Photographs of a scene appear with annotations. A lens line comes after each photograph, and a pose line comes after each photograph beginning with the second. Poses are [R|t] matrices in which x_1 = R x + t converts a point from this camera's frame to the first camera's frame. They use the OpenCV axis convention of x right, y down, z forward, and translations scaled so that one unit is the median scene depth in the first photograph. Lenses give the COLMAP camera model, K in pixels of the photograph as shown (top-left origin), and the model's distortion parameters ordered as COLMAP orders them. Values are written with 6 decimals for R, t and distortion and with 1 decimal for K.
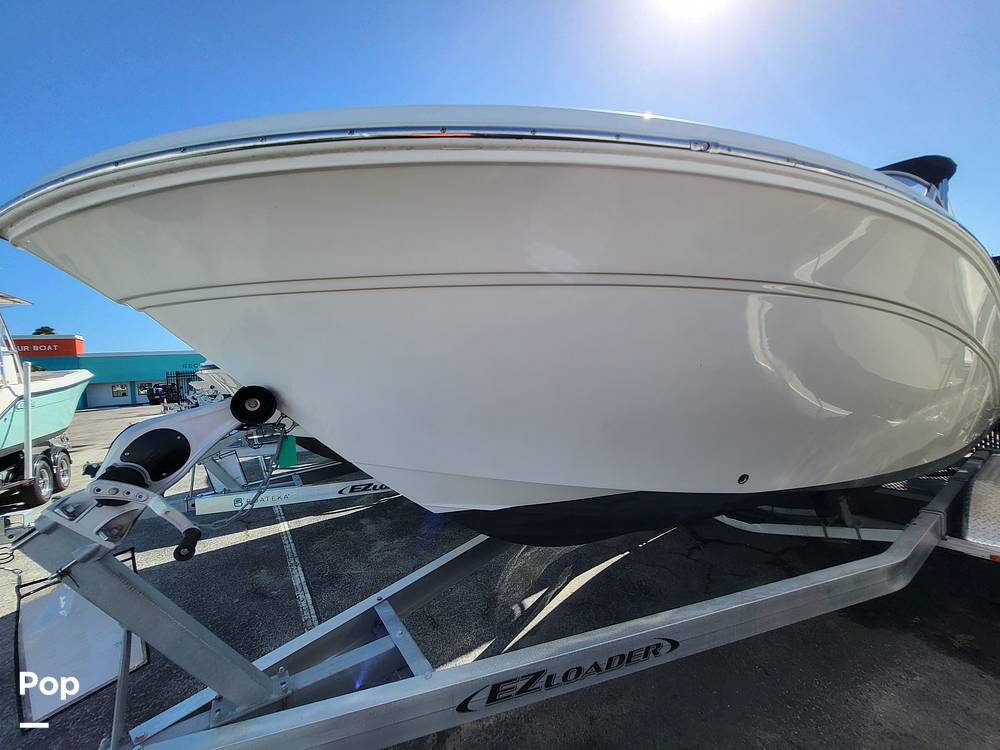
lens RADIAL K [[396.7, 0, 503.2], [0, 396.7, 371.3], [0, 0, 1]] dist [-0.001974, -0.000092]
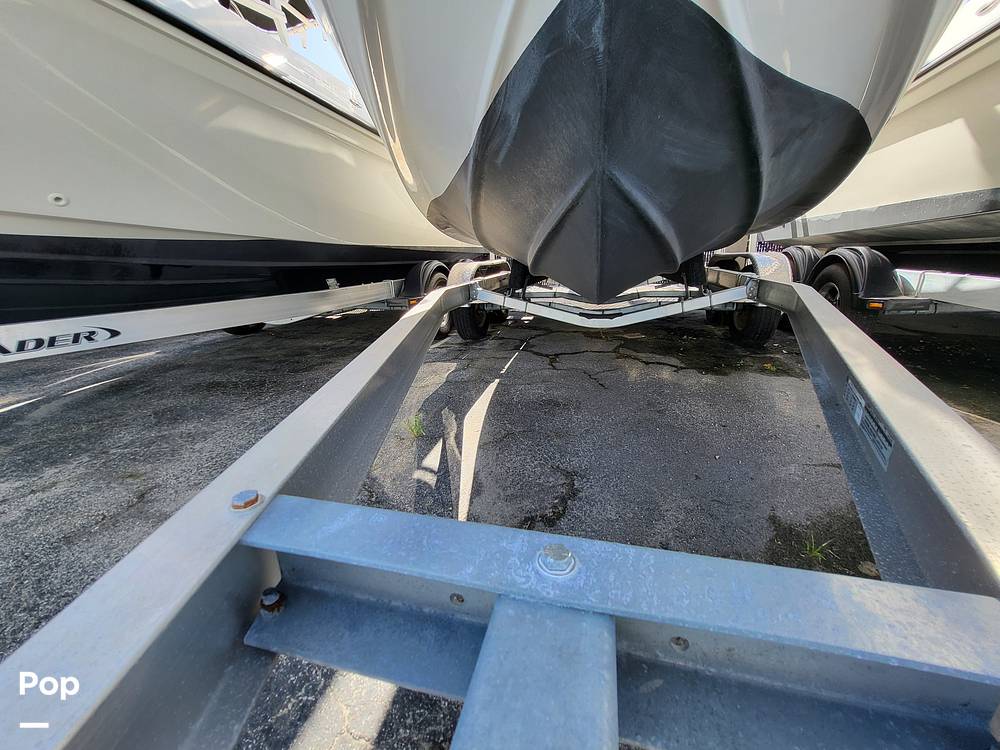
lens RADIAL K [[400.3, 0, 500.0], [0, 400.3, 375.0], [0, 0, 1]] dist [0.001032, 0.000156]
pose [[0.753821, -0.169752, 0.634774, -0.402518], [0.007555, 0.968228, 0.249954, 0.534878], [-0.657037, -0.183624, 0.731153, 0.890140]]
